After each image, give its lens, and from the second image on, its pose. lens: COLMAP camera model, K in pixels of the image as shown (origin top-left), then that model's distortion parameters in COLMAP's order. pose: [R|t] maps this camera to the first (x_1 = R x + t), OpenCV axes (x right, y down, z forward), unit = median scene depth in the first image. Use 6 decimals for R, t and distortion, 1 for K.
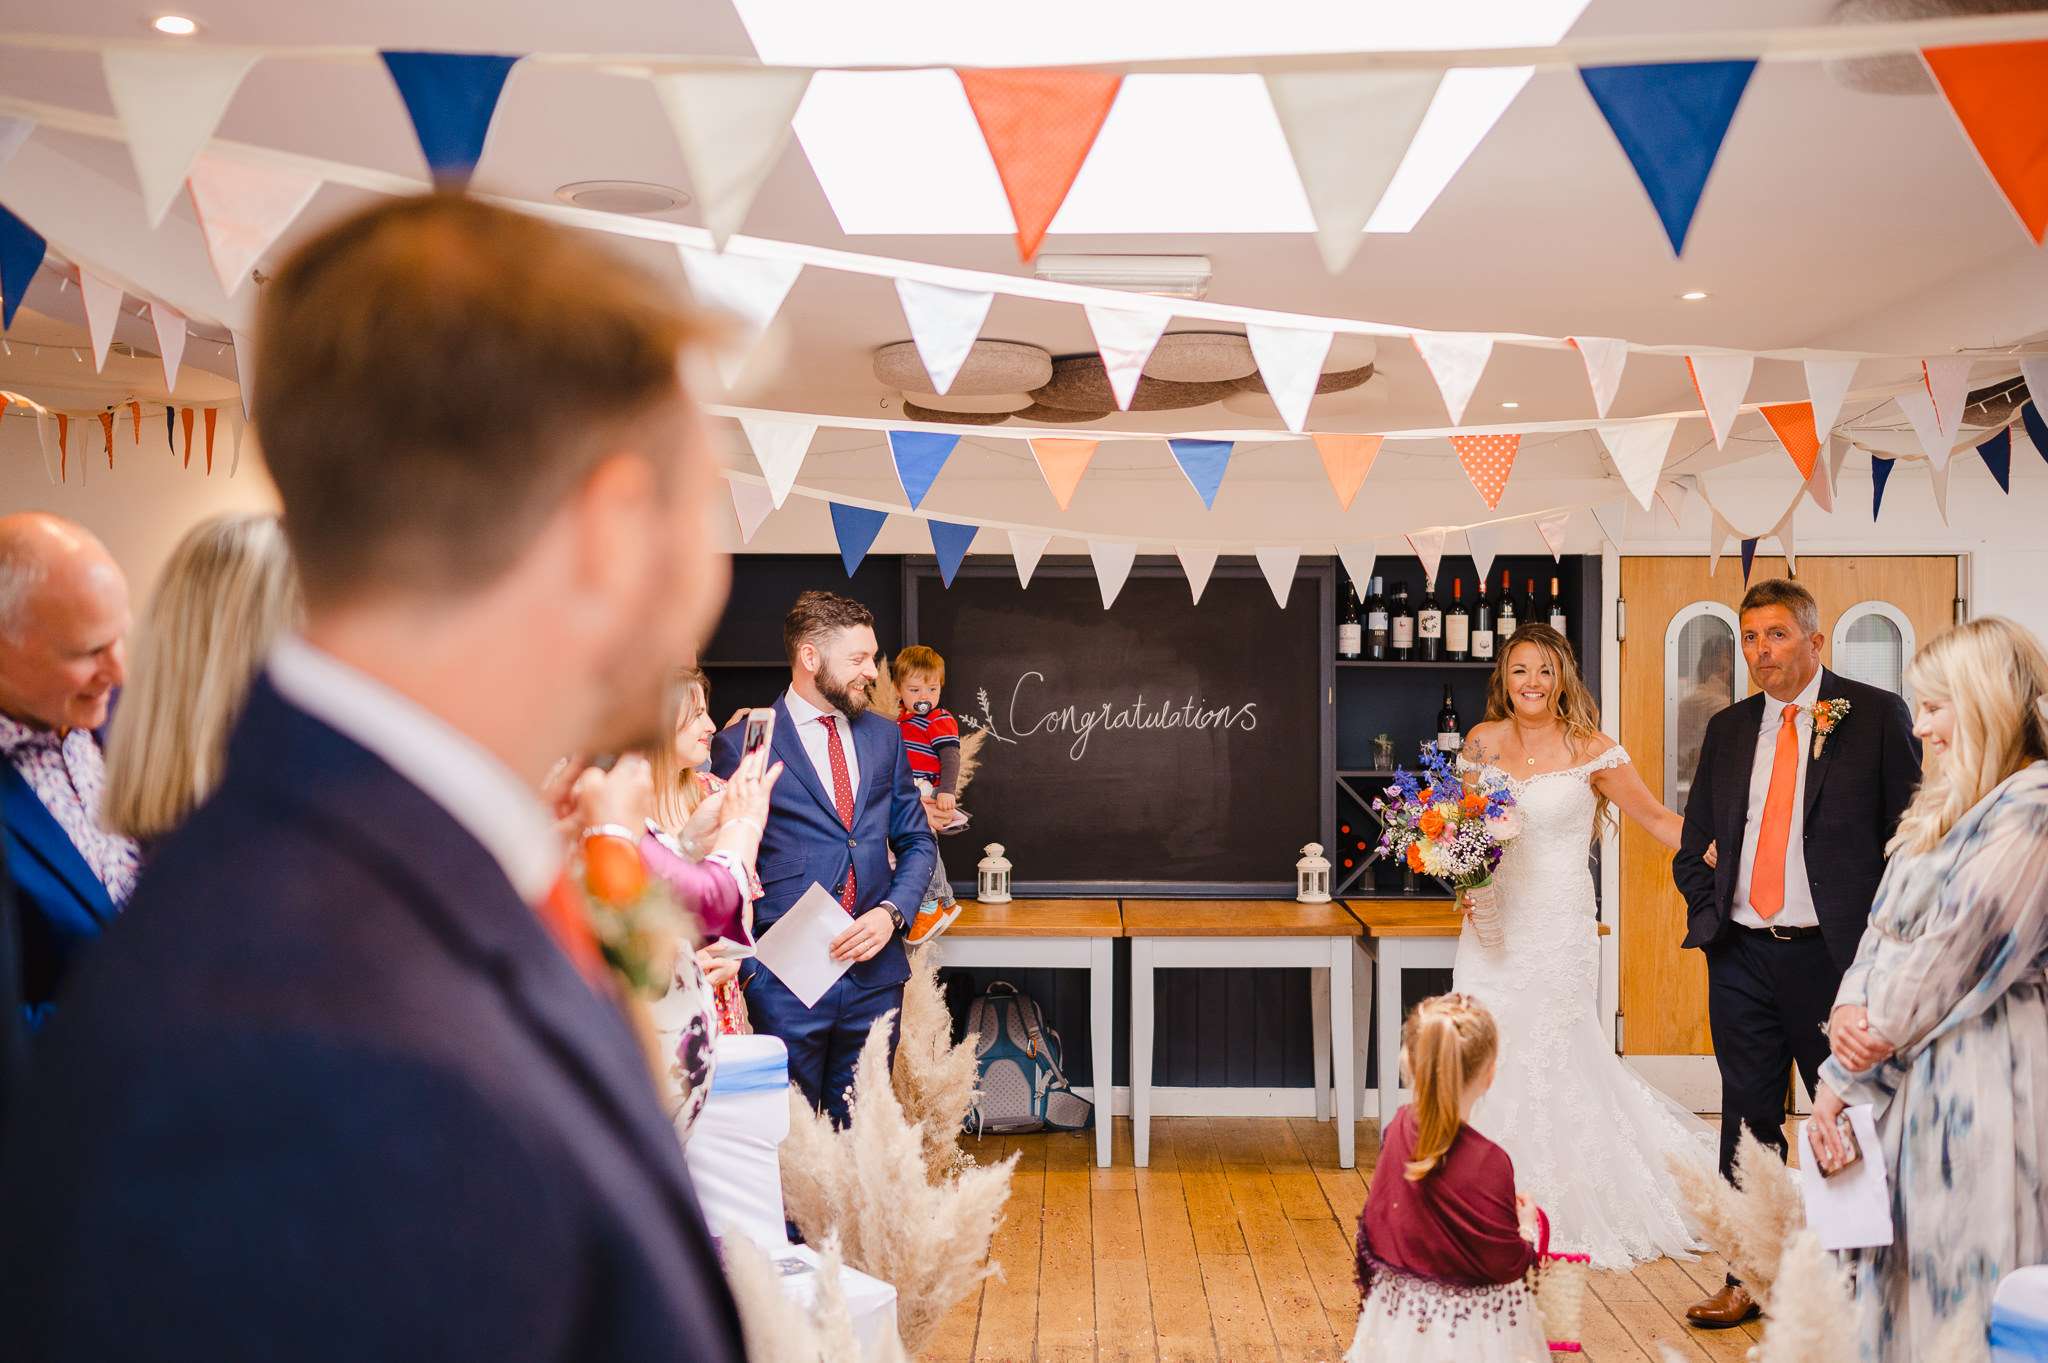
lens RADIAL K [[2038.2, 0, 1018.2], [0, 2038.2, 691.4], [0, 0, 1]] dist [-0.020073, 0.000000]
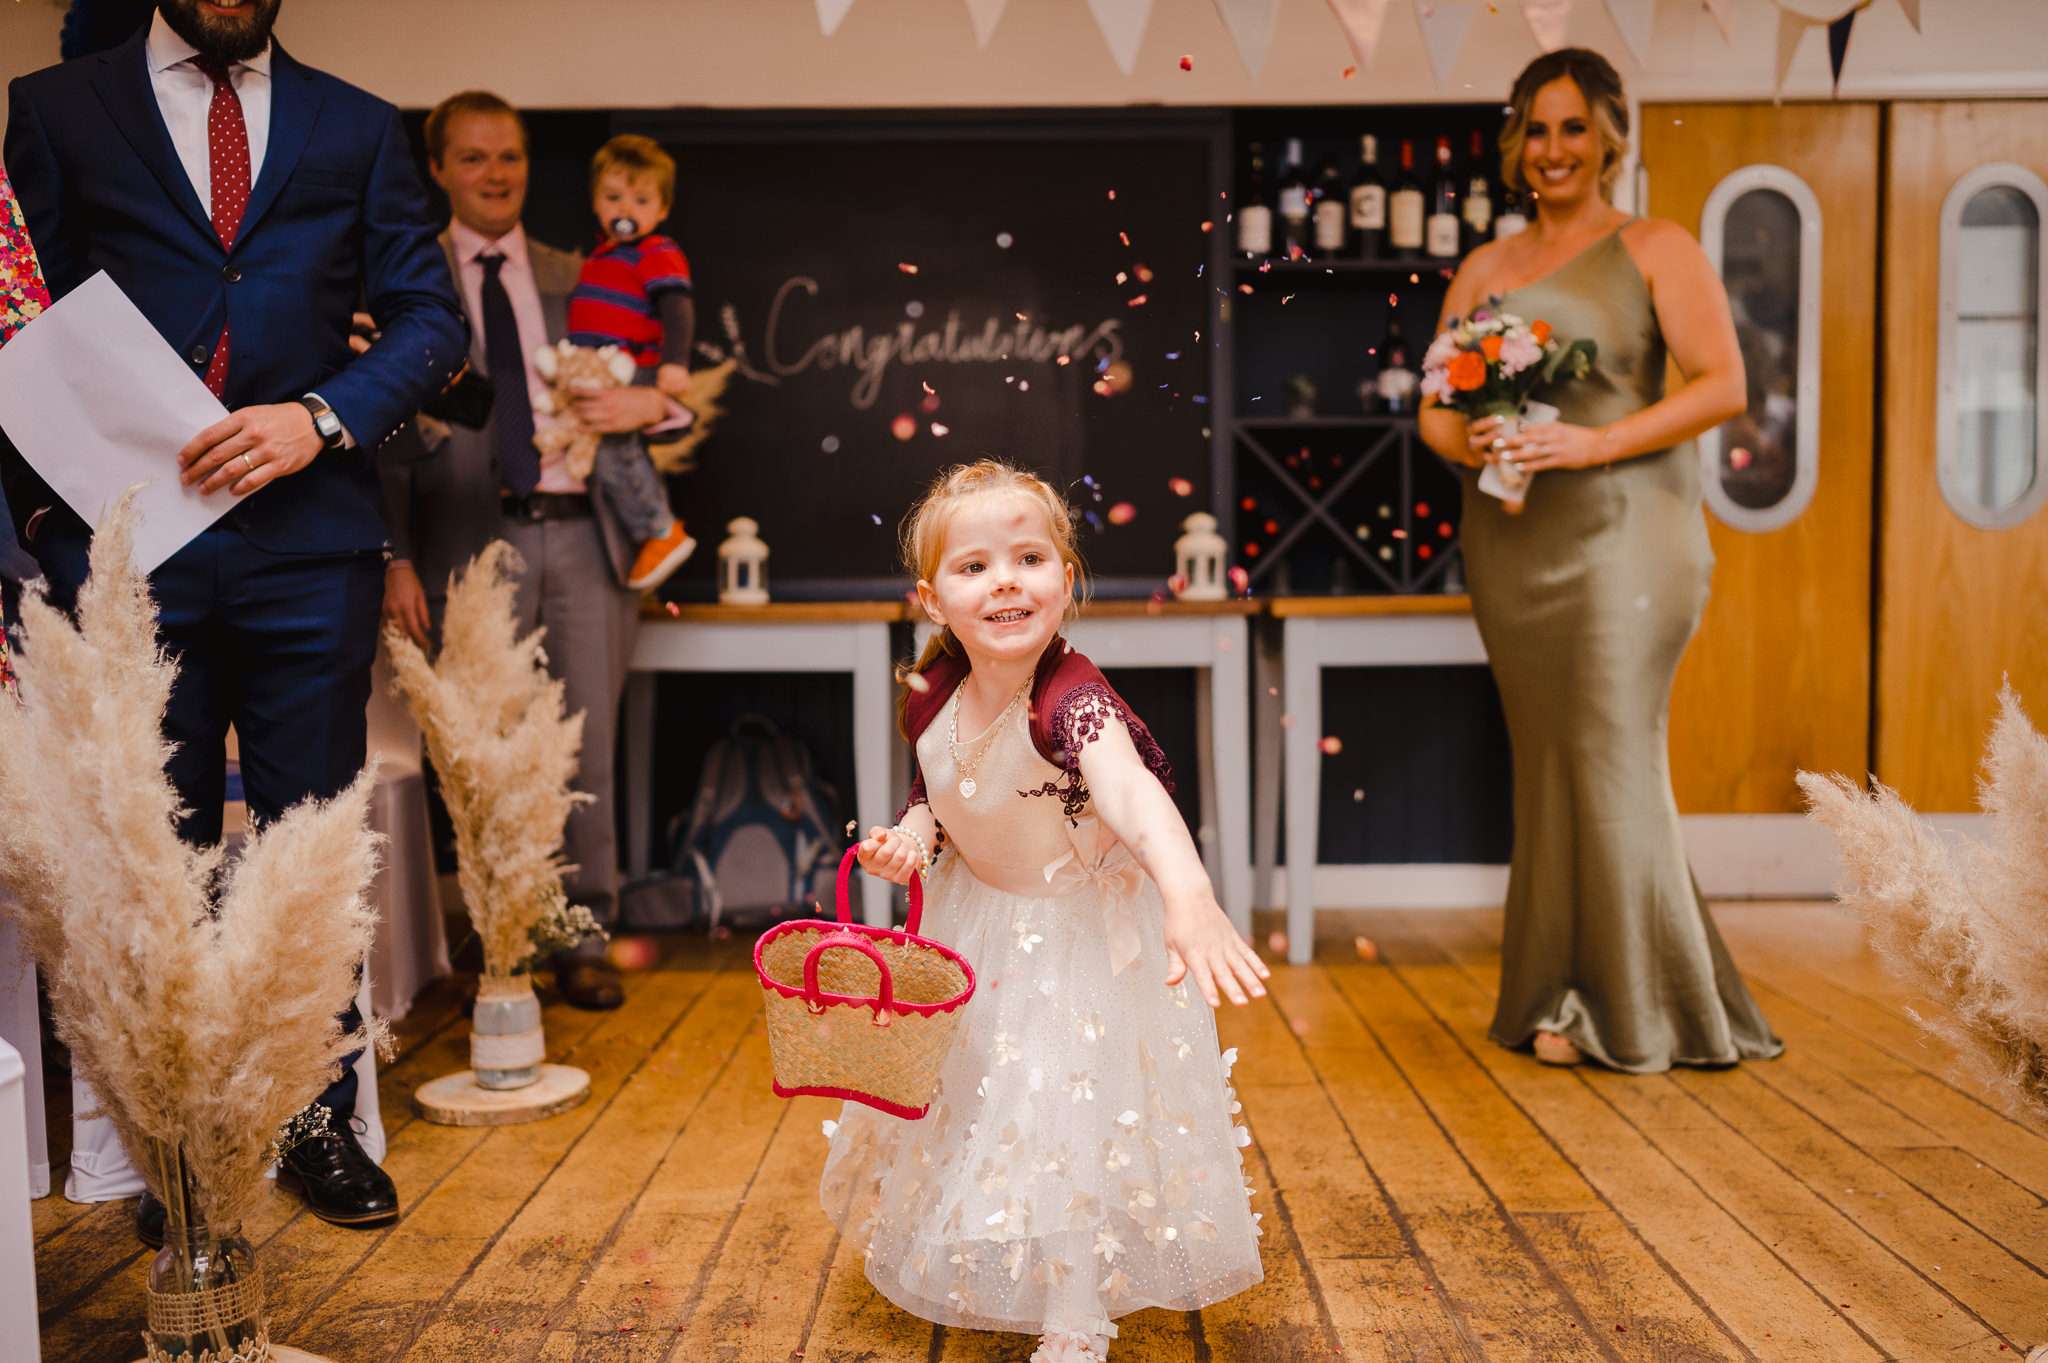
lens RADIAL K [[2038.2, 0, 1040.9], [0, 2038.2, 737.3], [0, 0, 1]] dist [-0.020073, 0.000000]
pose [[0.999579, -0.010363, 0.027082, 0.072677], [0.008594, 0.997871, 0.064656, 0.107719], [-0.027695, -0.064396, 0.997540, 0.310050]]
